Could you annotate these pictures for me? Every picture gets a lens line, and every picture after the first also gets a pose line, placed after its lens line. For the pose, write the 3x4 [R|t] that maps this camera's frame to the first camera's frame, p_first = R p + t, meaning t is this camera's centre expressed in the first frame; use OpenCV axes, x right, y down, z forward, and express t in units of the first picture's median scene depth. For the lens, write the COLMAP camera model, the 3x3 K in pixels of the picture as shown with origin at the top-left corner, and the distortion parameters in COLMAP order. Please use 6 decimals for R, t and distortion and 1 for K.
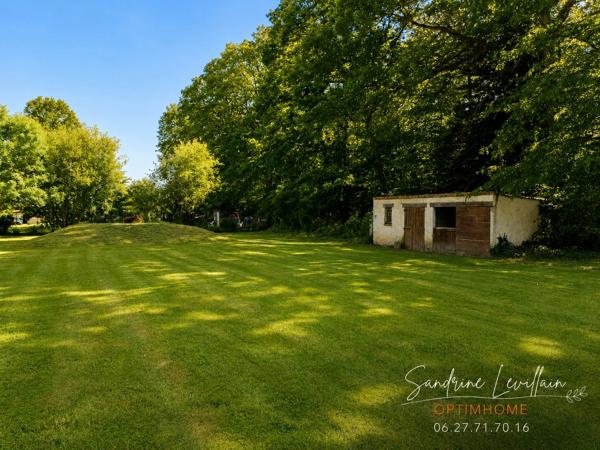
lens RADIAL K [[438.3, 0, 300.0], [0, 438.3, 225.0], [0, 0, 1]] dist [-0.039357, -0.001898]
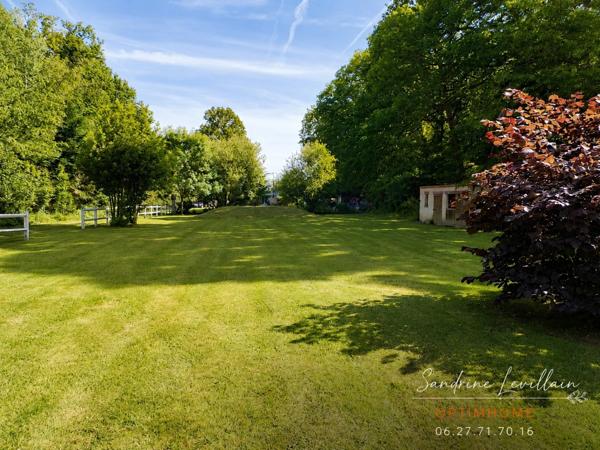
lens RADIAL K [[438.3, 0, 300.0], [0, 438.3, 225.0], [0, 0, 1]] dist [-0.039357, -0.001898]
pose [[0.934698, 0.013332, -0.355192, 0.213389], [-0.000965, 0.999388, 0.034972, 0.005214], [0.355441, -0.032346, 0.934139, -0.268074]]
